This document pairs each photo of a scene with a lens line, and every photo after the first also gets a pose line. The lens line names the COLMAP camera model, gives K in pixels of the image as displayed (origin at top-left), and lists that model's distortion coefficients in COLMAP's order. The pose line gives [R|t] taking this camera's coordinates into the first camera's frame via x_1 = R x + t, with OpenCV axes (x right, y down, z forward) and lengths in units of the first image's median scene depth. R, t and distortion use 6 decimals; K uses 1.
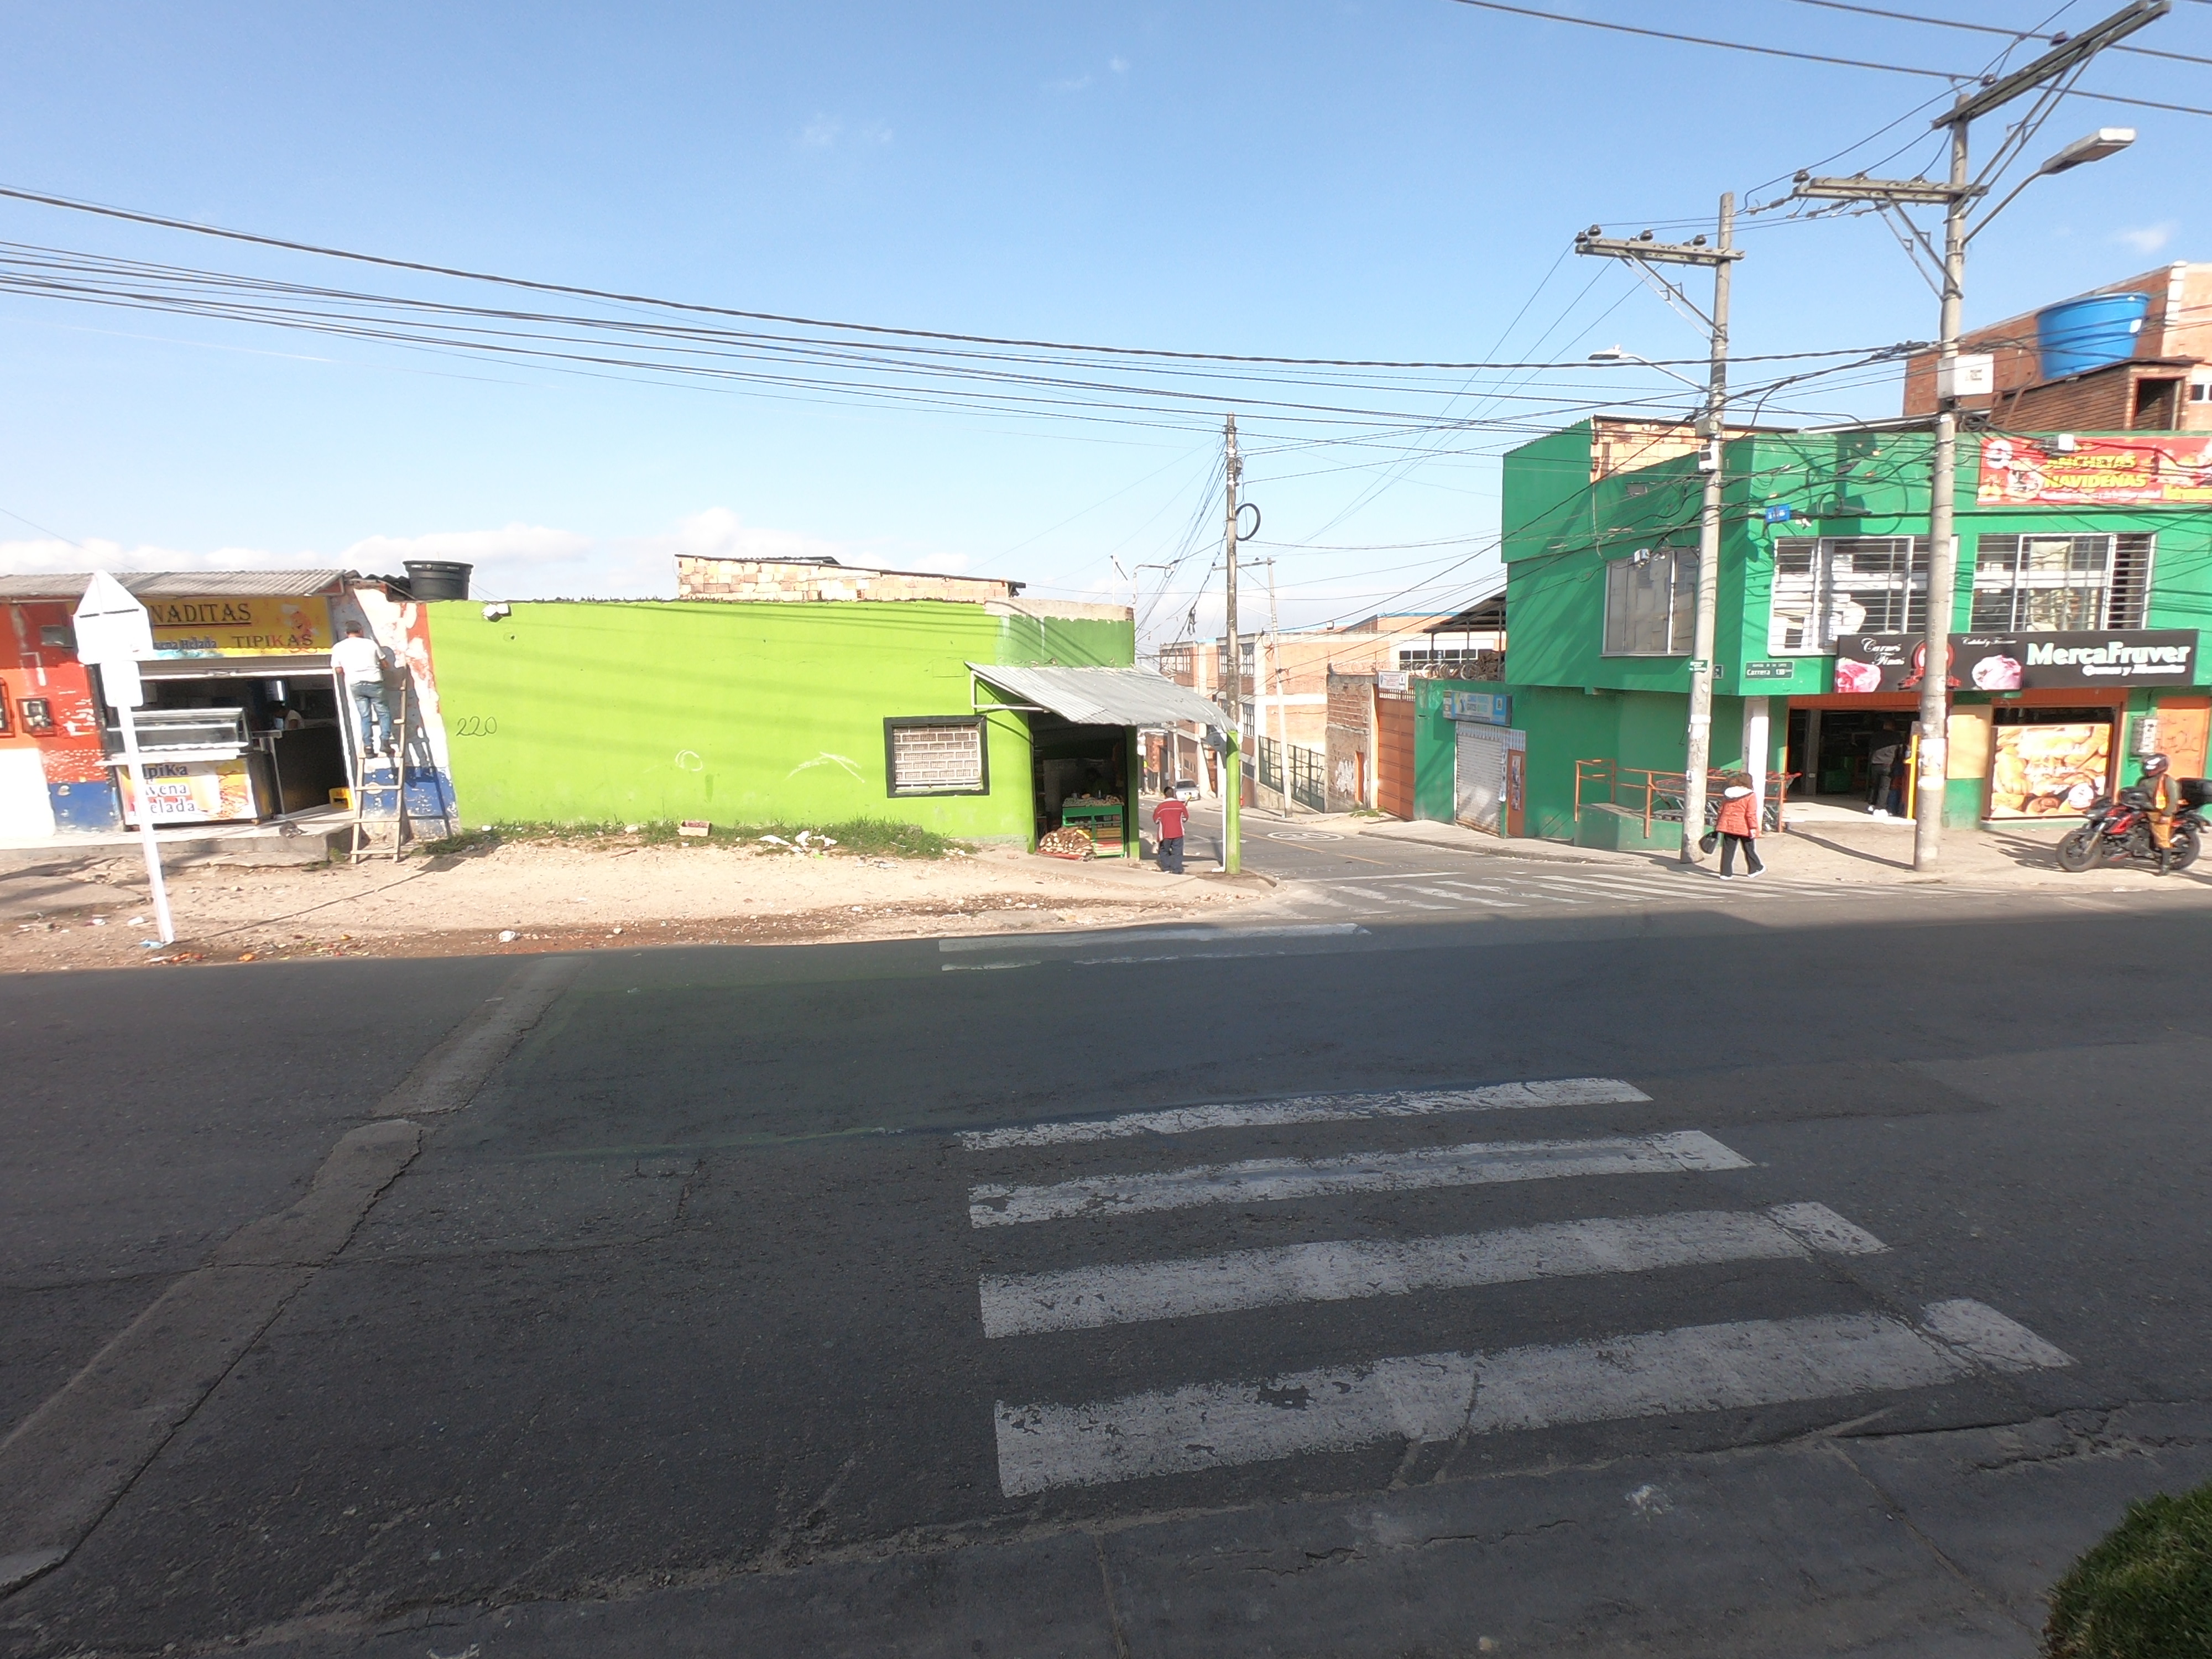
lens RADIAL K [[1101.3, 0, 1098.9], [0, 1101.3, 824.9], [0, 0, 1]] dist [-0.009366, 0.001541]
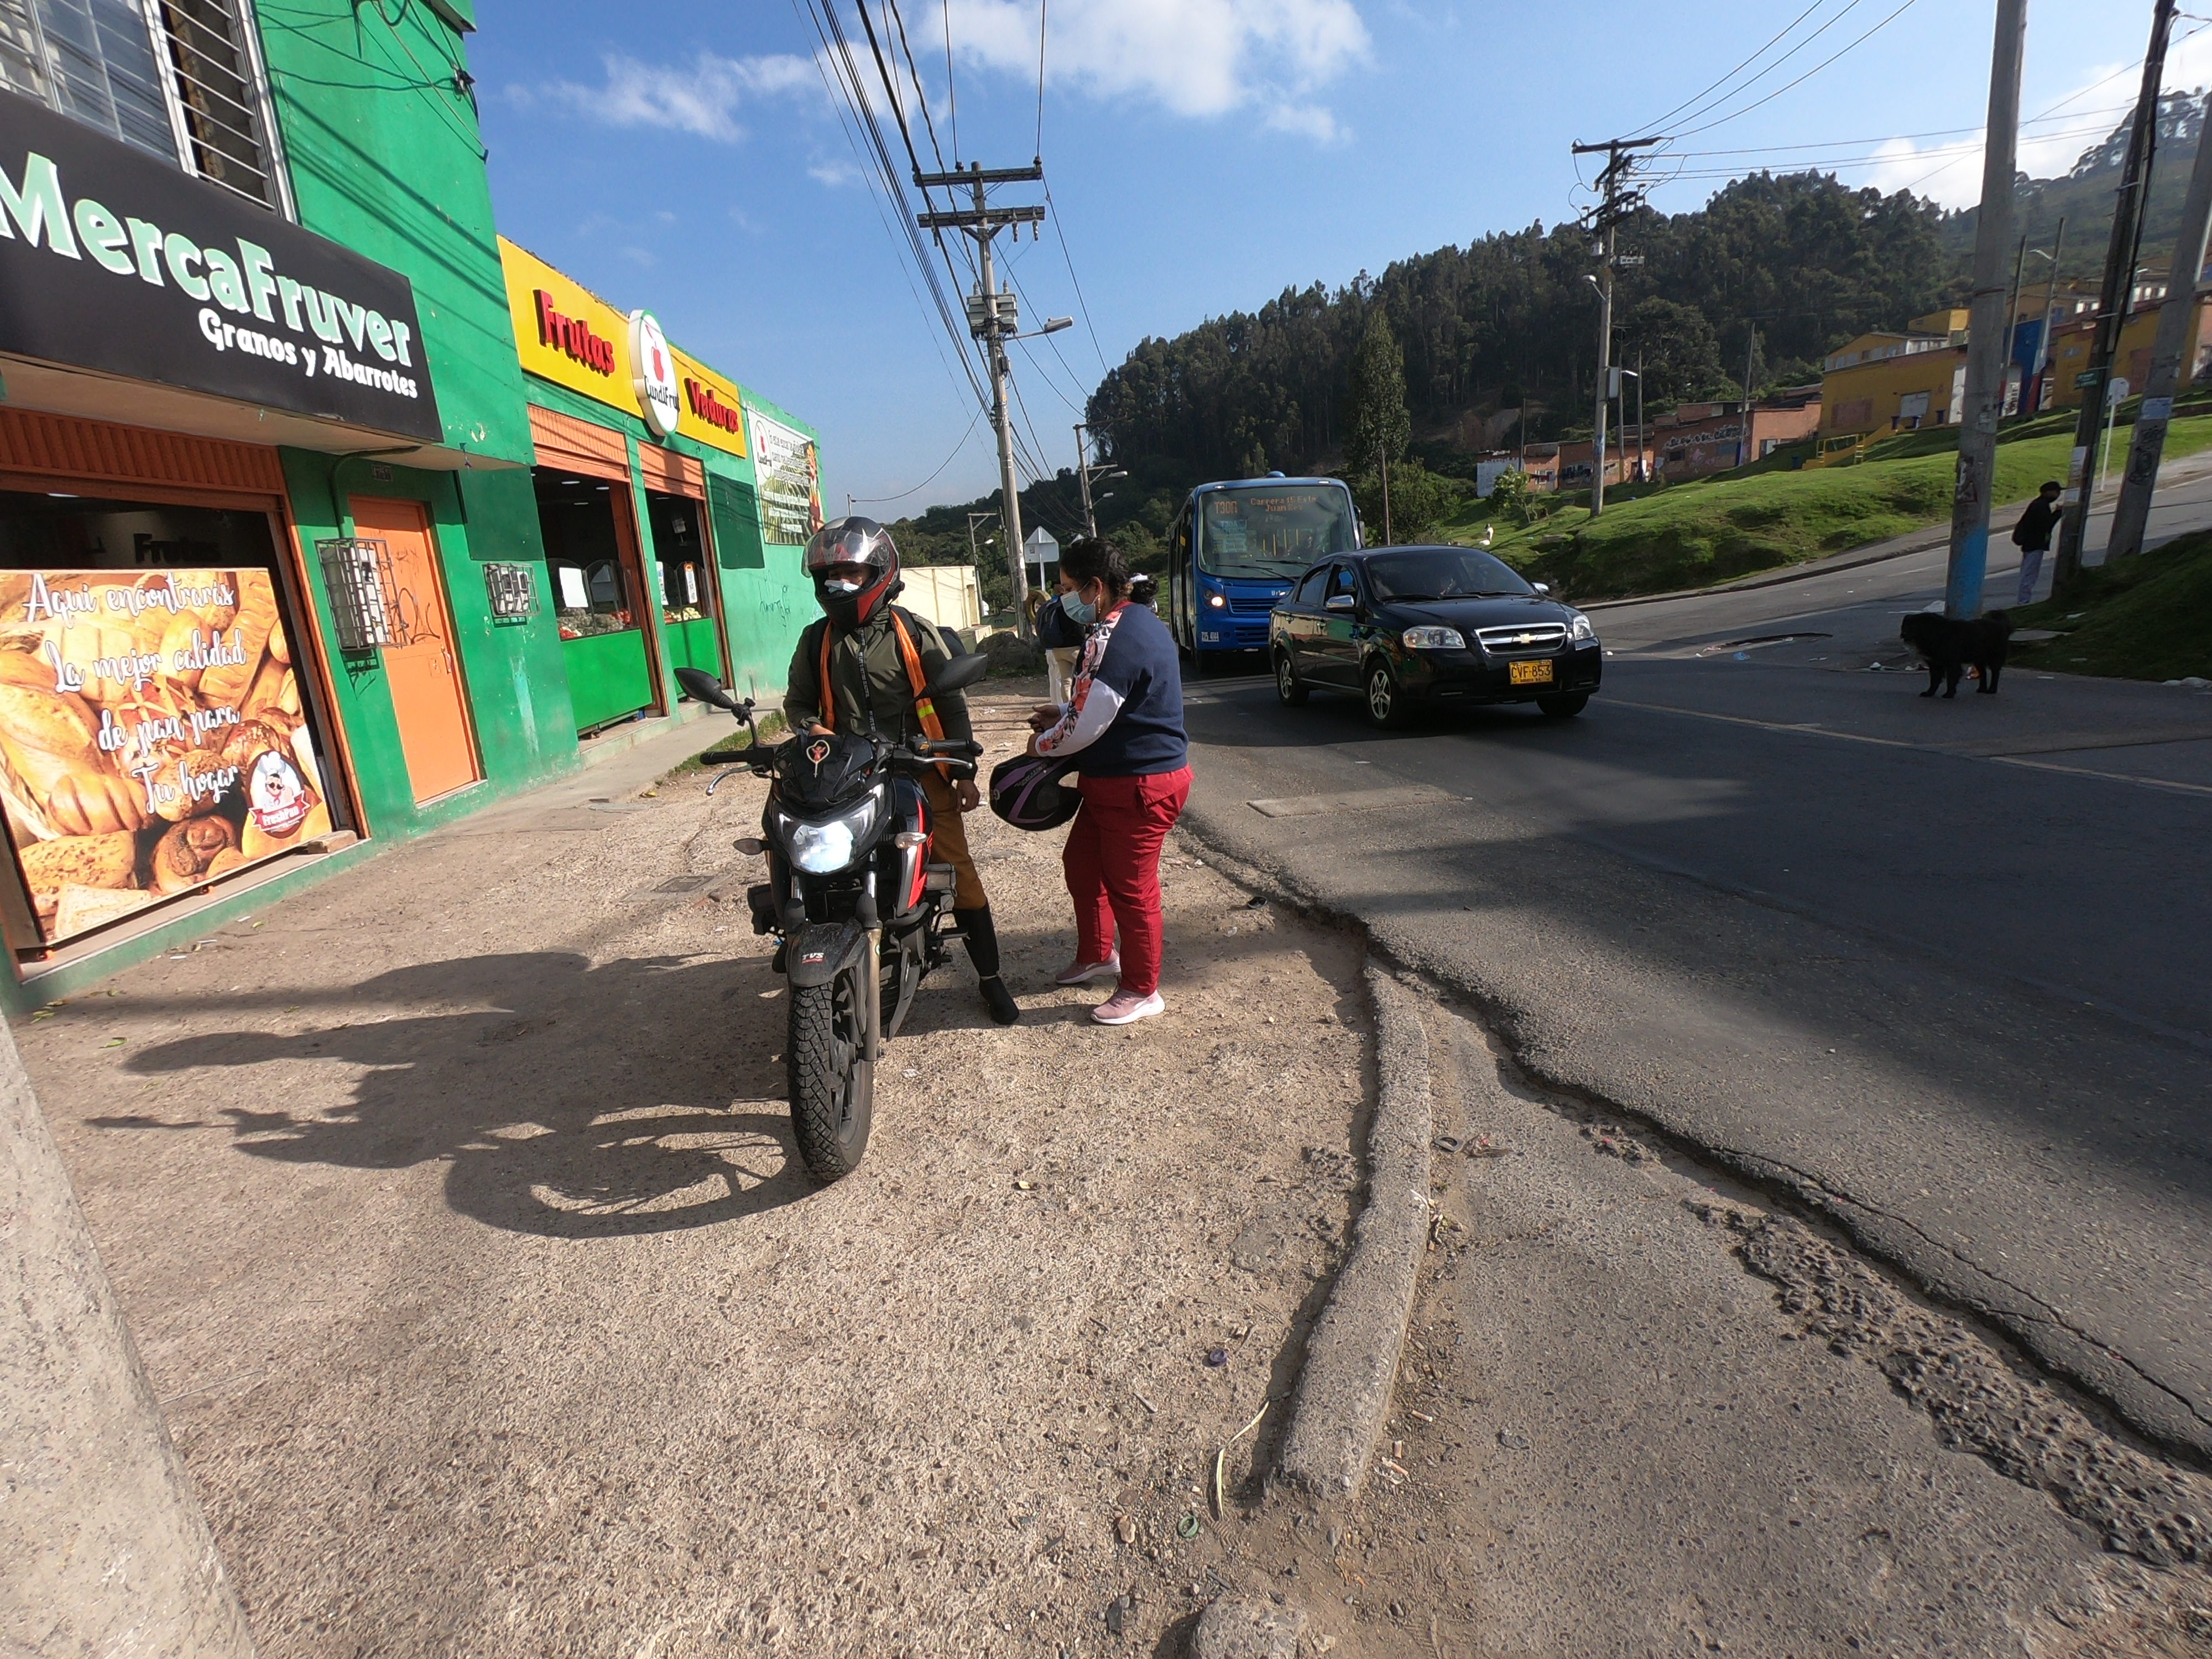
lens RADIAL K [[1101.3, 0, 1096.5], [0, 1101.3, 838.5], [0, 0, 1]] dist [-0.009366, 0.001541]
pose [[-0.010076, -0.225390, 0.974216, 0.676300], [0.212497, 0.951531, 0.222340, -0.040083], [-0.977110, 0.209258, 0.038307, 0.885687]]
